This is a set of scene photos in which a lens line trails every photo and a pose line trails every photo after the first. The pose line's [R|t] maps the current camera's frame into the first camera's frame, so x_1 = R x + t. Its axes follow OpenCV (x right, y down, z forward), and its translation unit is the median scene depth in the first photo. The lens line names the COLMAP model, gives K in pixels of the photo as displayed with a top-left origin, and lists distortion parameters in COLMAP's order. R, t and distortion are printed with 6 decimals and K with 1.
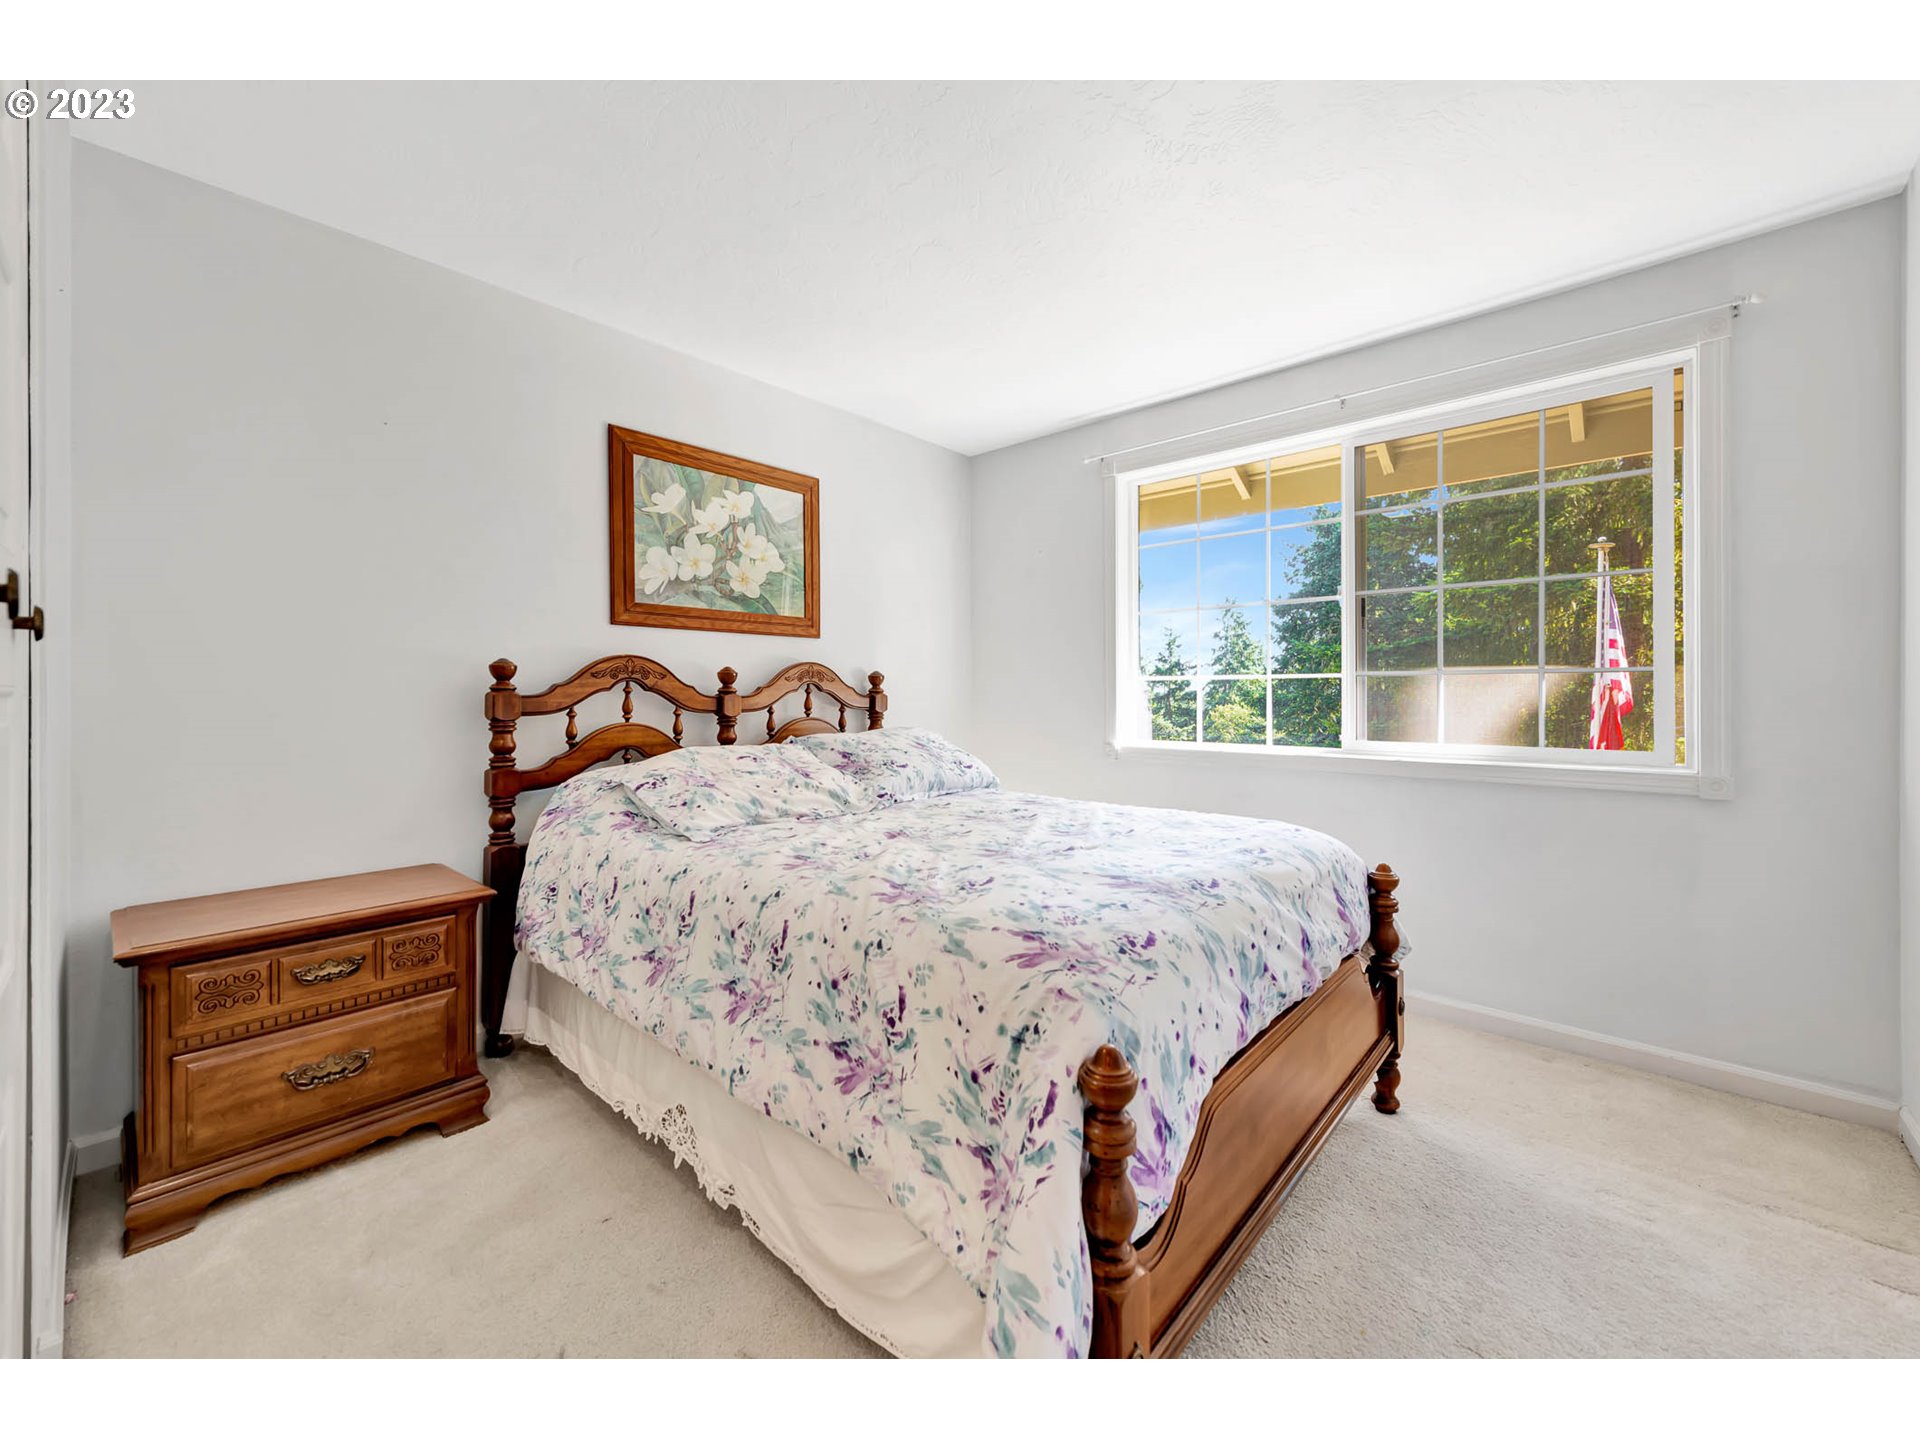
lens RADIAL K [[765.0, 0, 972.3], [0, 765.0, 690.7], [0, 0, 1]] dist [0.012633, 0.000198]
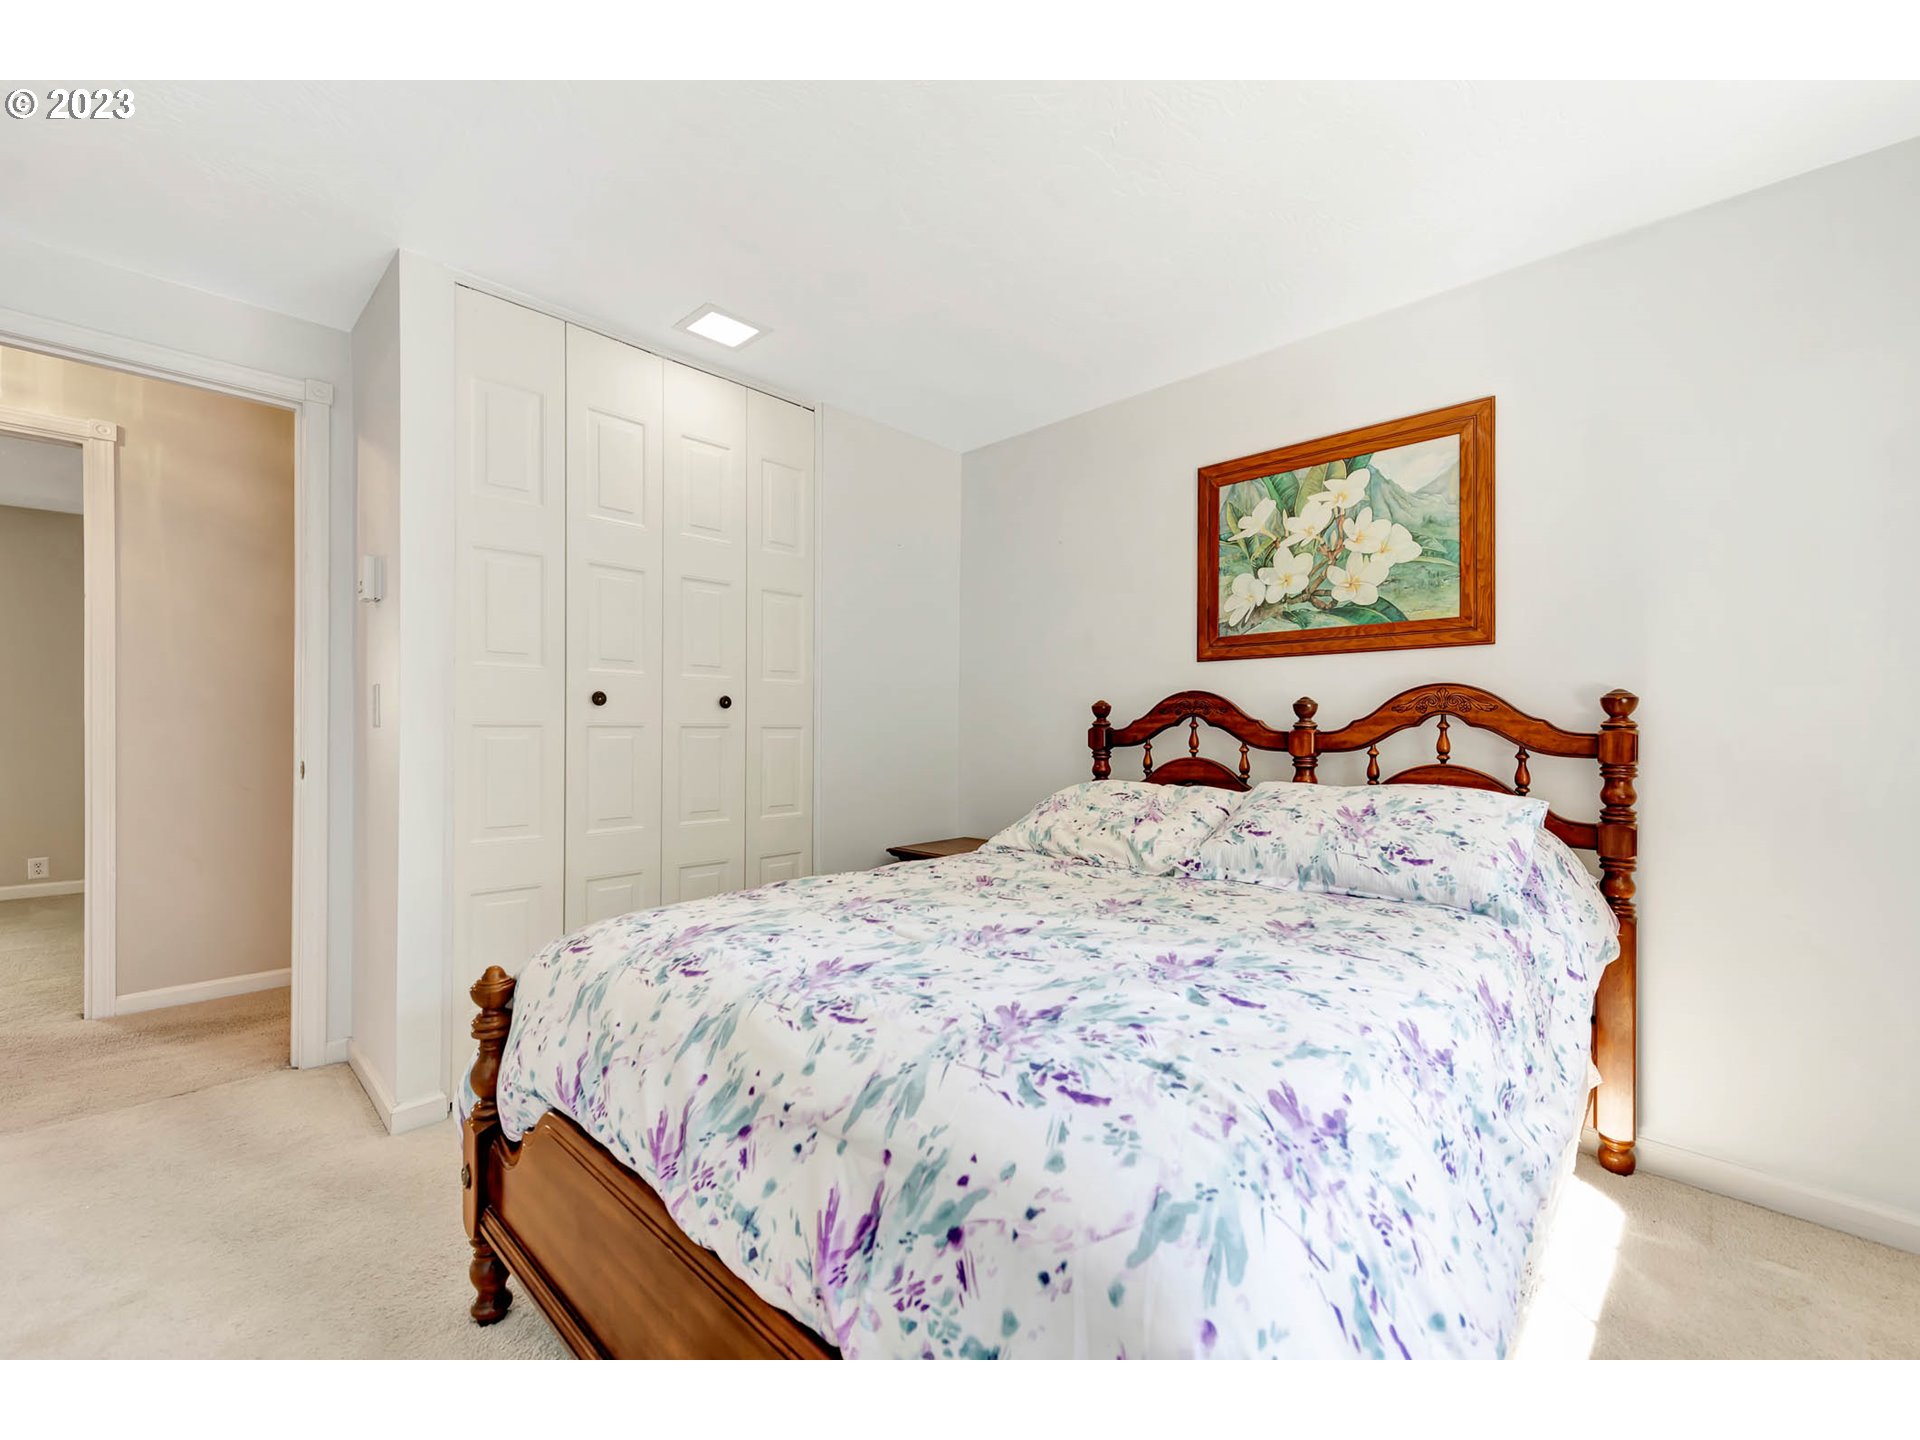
lens RADIAL K [[765.0, 0, 961.7], [0, 765.0, 727.1], [0, 0, 1]] dist [0.012633, 0.000198]
pose [[-0.017548, -0.003750, -0.999839, 0.522270], [-0.001708, 0.999992, -0.003721, 0.005581], [0.999845, 0.001642, -0.017554, 0.644813]]
